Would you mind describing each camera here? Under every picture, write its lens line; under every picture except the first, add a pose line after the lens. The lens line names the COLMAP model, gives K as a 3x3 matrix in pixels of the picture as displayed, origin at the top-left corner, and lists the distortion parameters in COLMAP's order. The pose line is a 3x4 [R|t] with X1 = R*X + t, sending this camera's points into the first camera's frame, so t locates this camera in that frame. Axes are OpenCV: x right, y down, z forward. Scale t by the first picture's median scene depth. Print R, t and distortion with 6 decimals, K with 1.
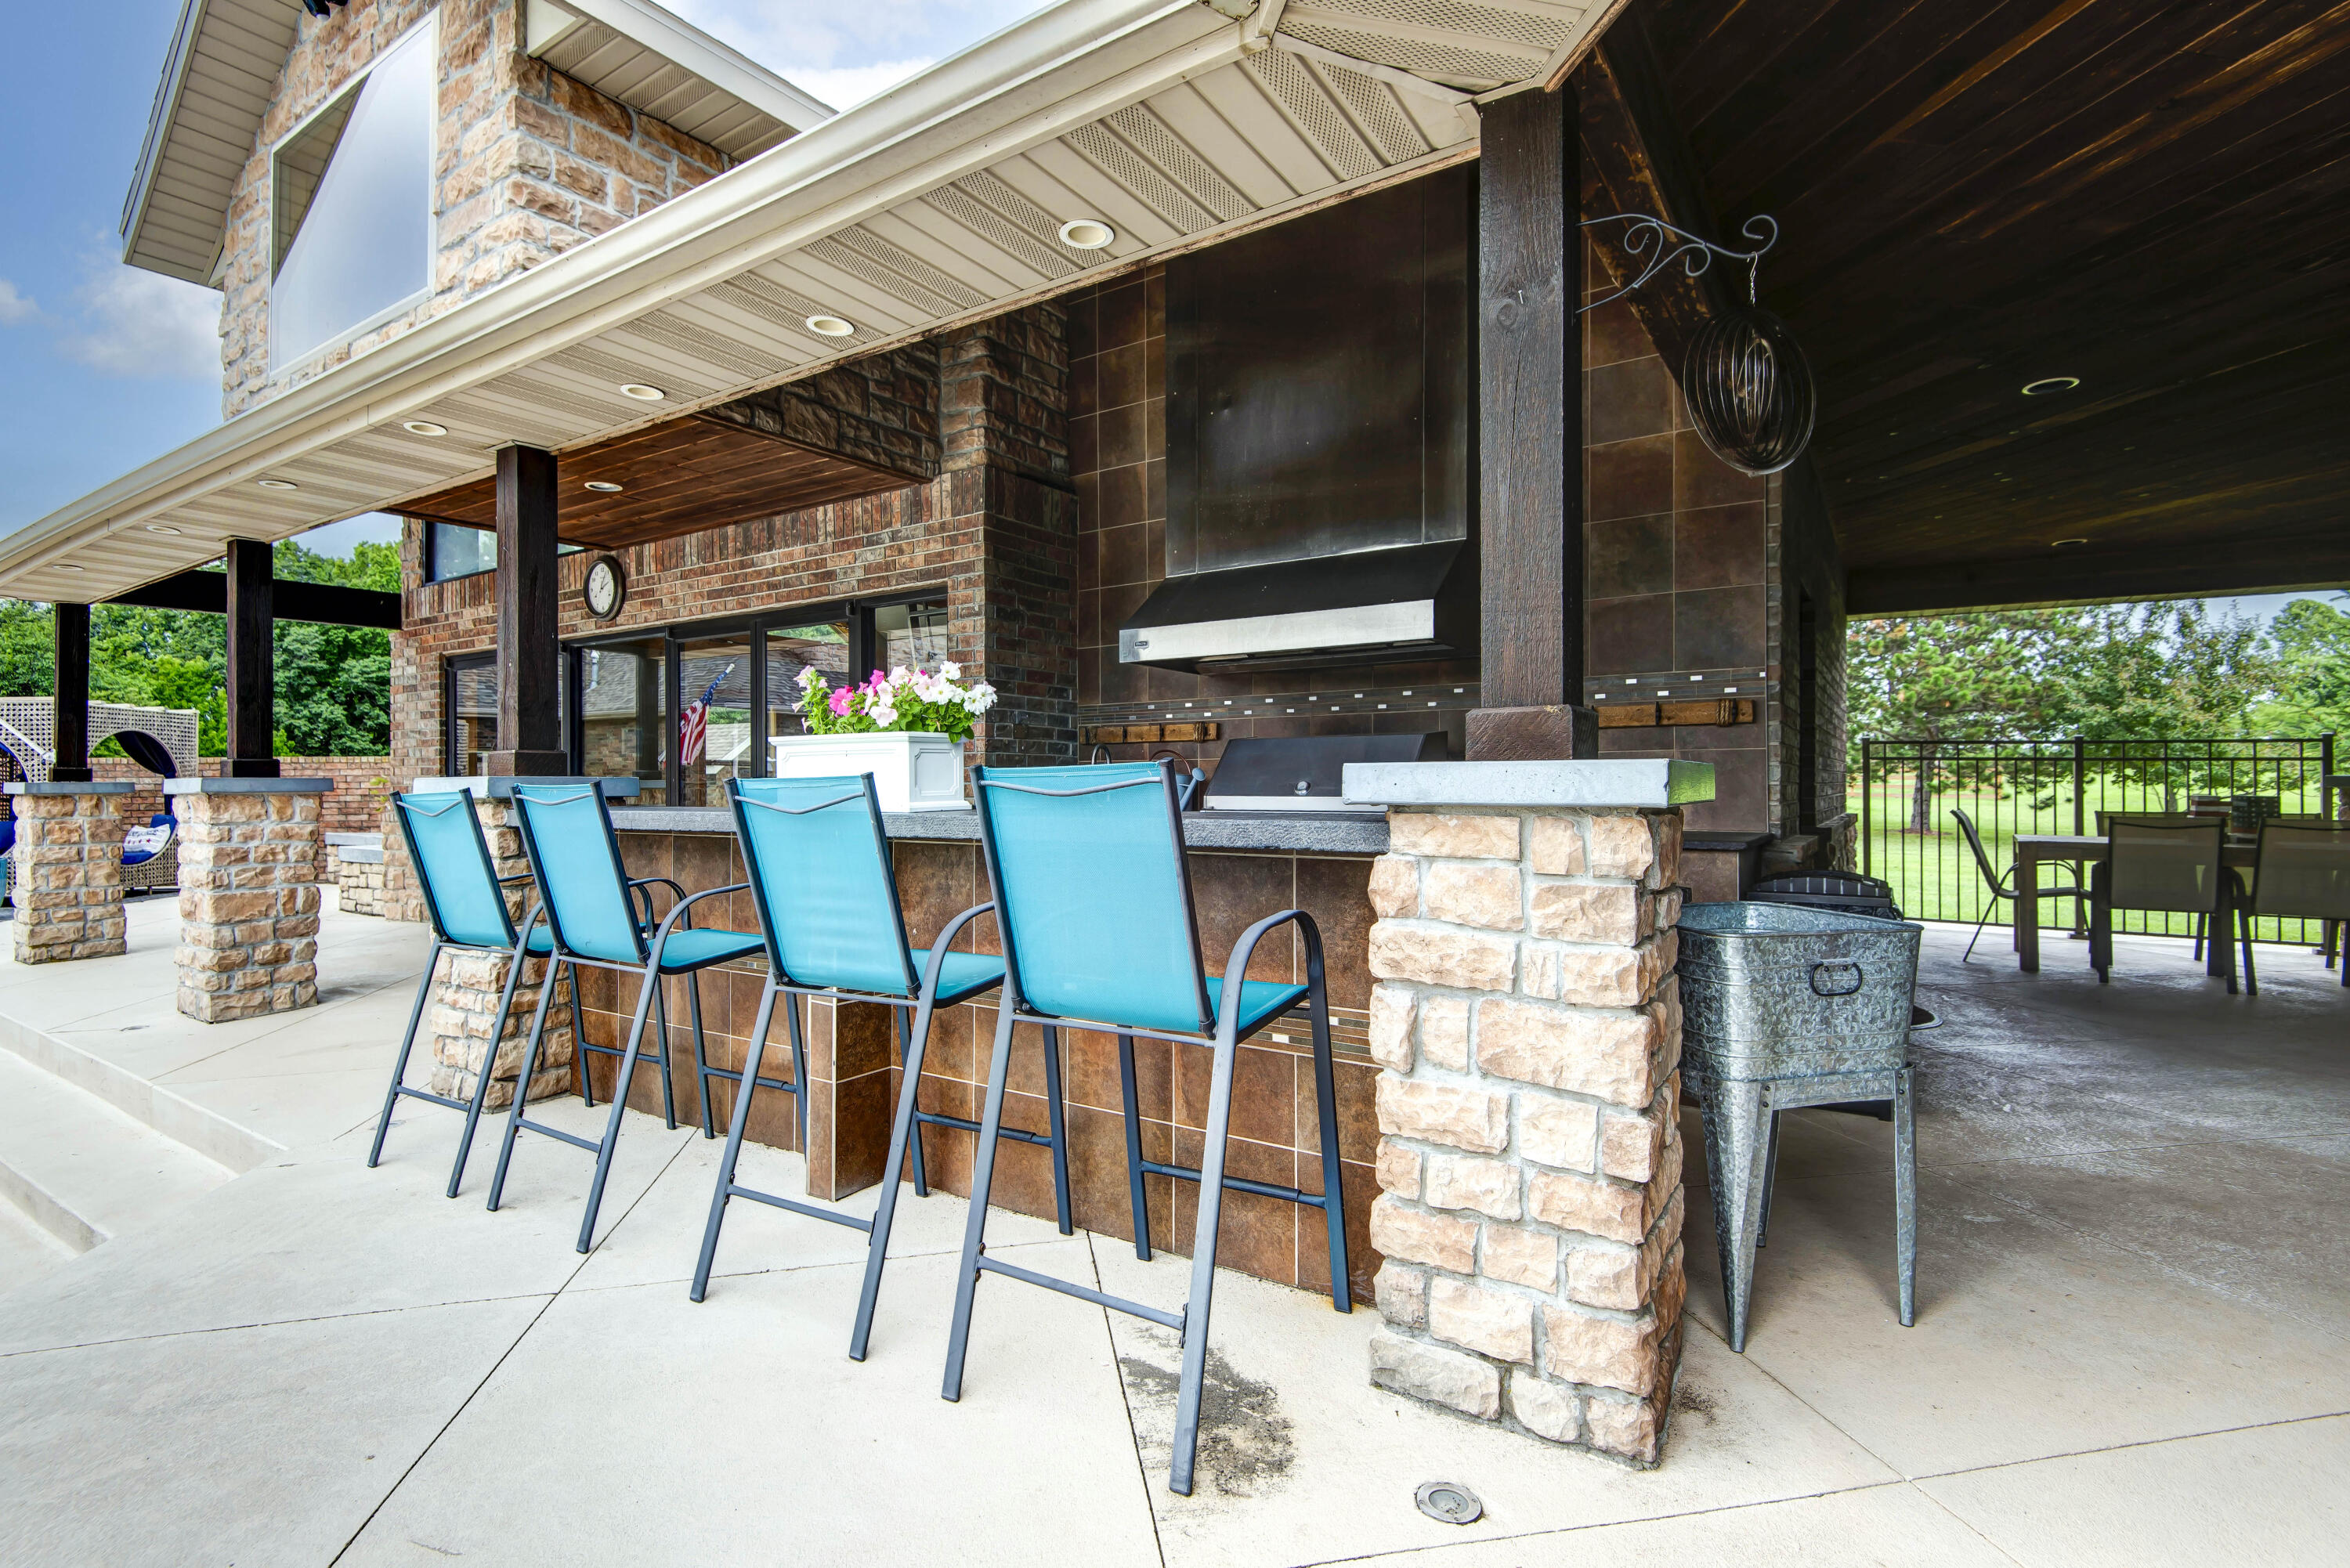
lens RADIAL K [[1059.9, 0, 1189.0], [0, 1059.9, 772.0], [0, 0, 1]] dist [0.043012, -0.026213]
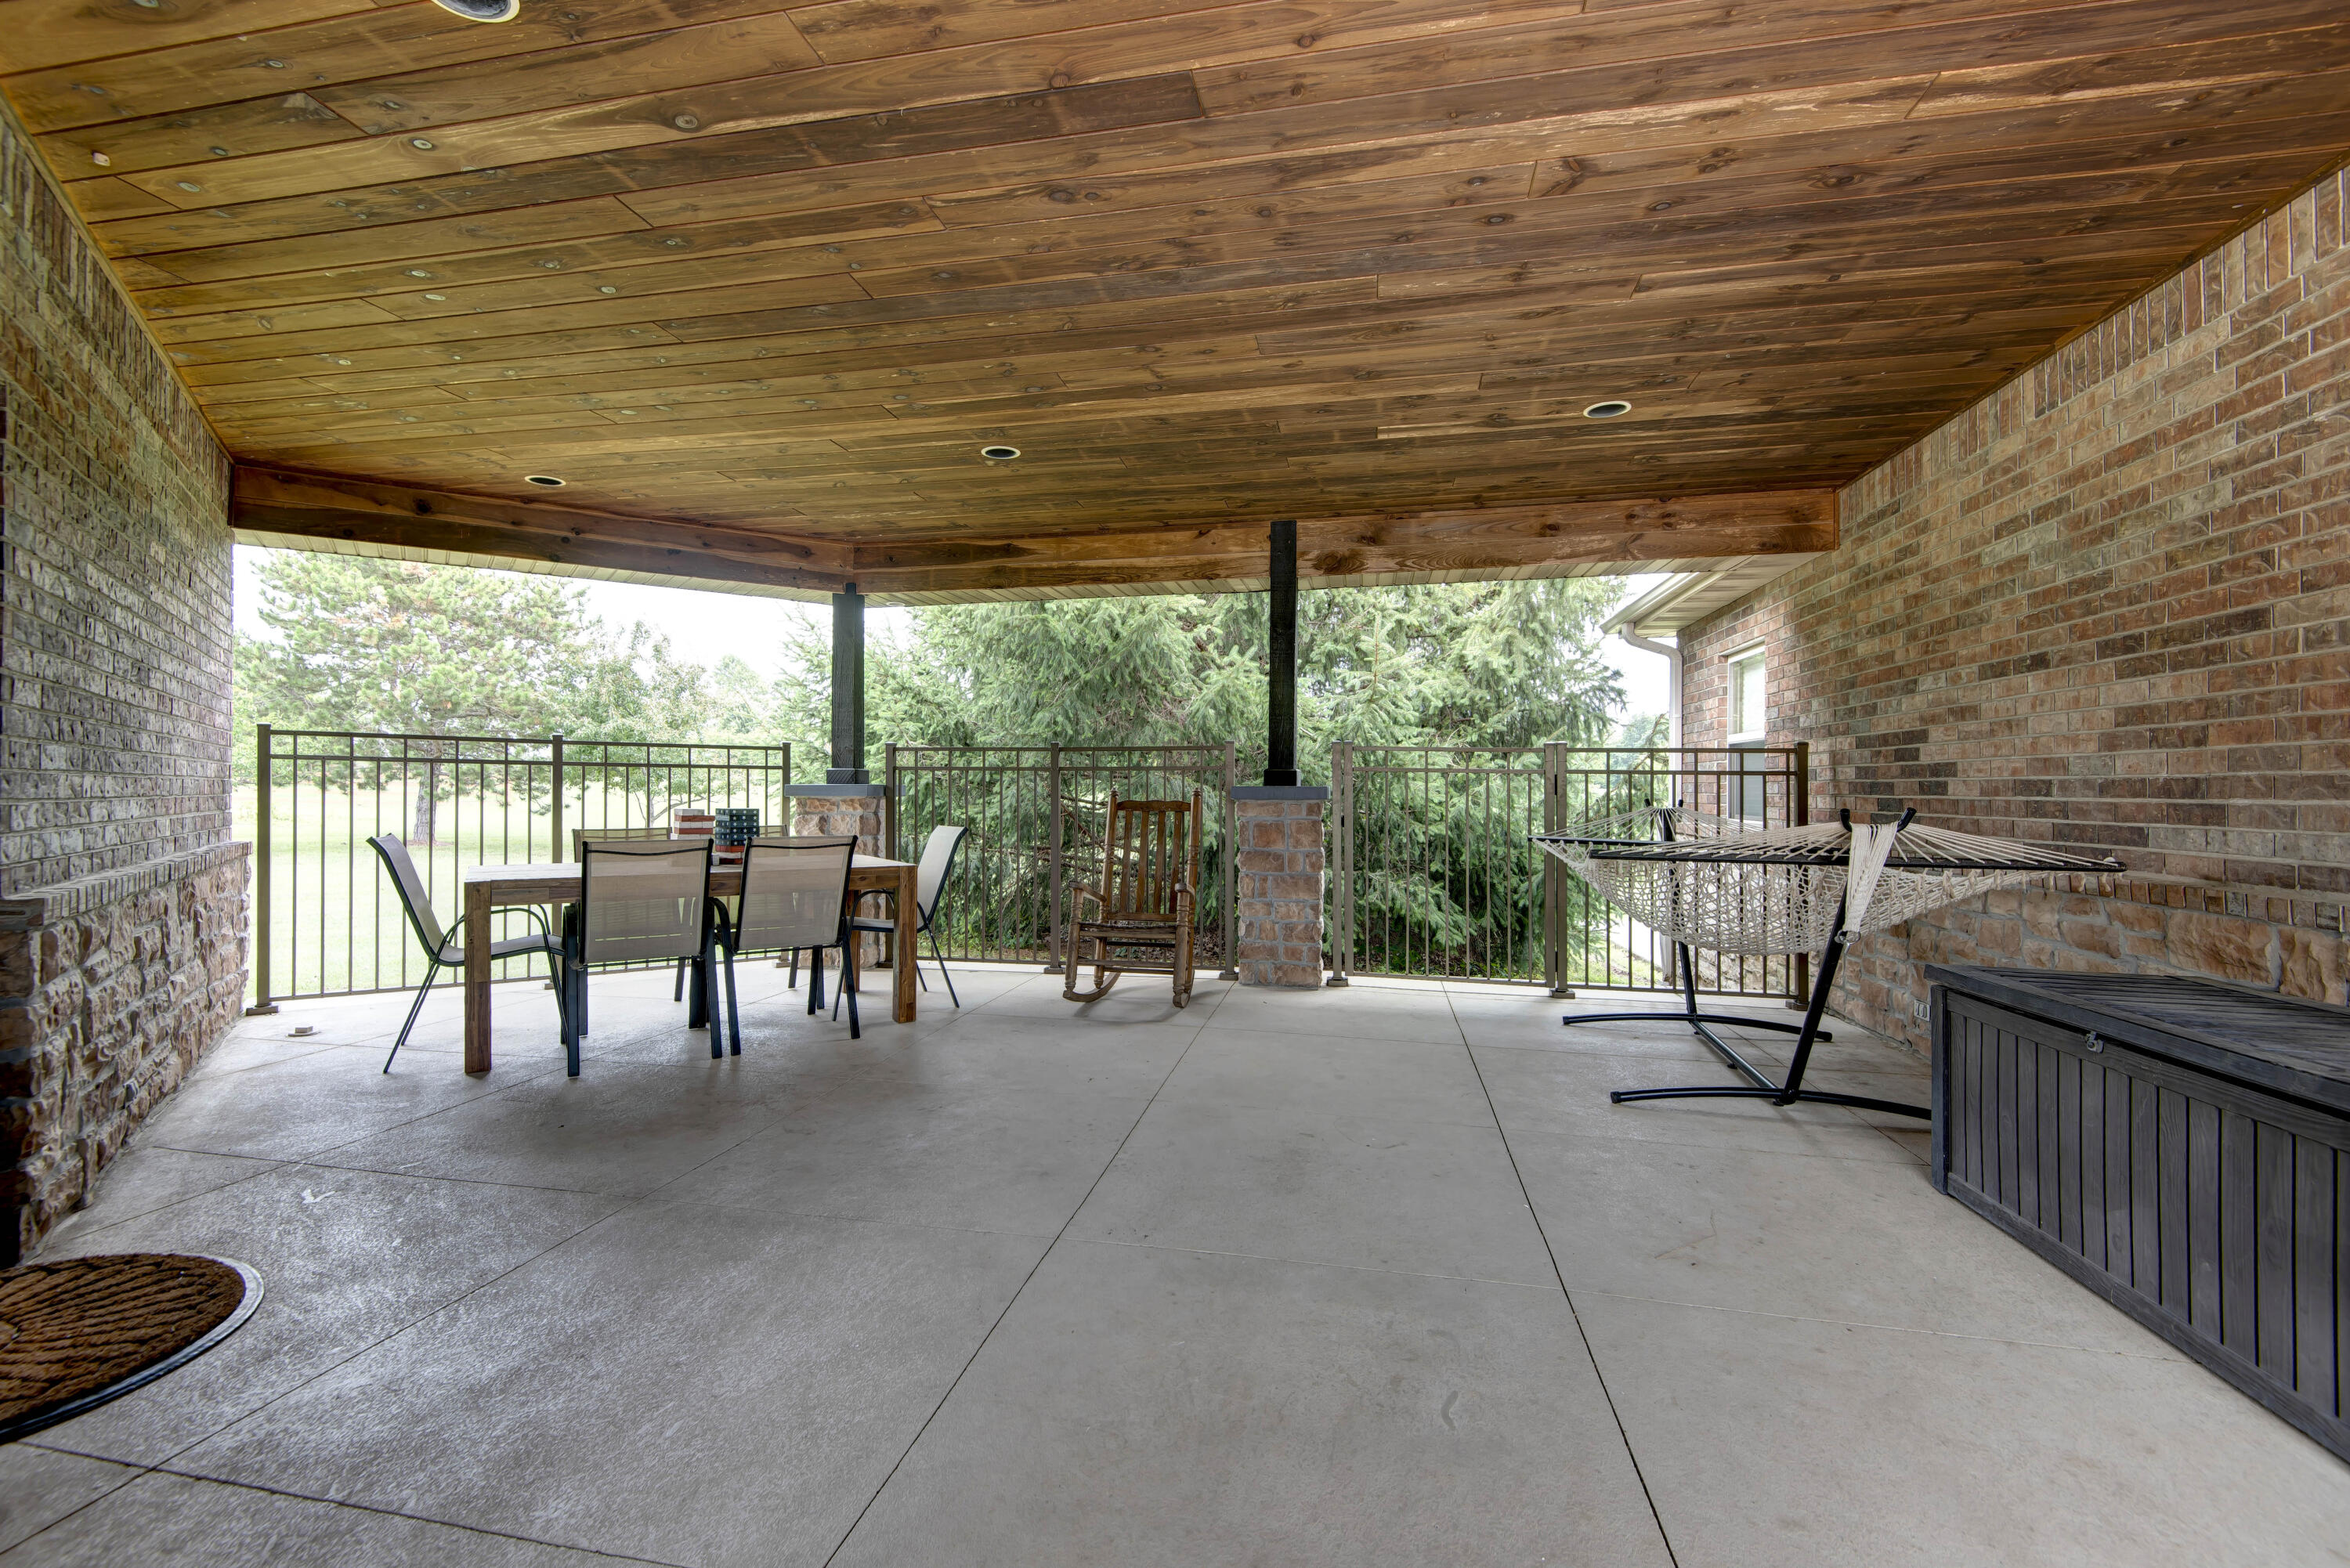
lens RADIAL K [[1059.9, 0, 1189.0], [0, 1059.9, 772.0], [0, 0, 1]] dist [0.043012, -0.026213]
pose [[0.355385, 0.010169, 0.934665, 0.275468], [-0.004396, 0.999948, -0.009208, -0.000342], [-0.934710, -0.000836, 0.355411, 0.309797]]
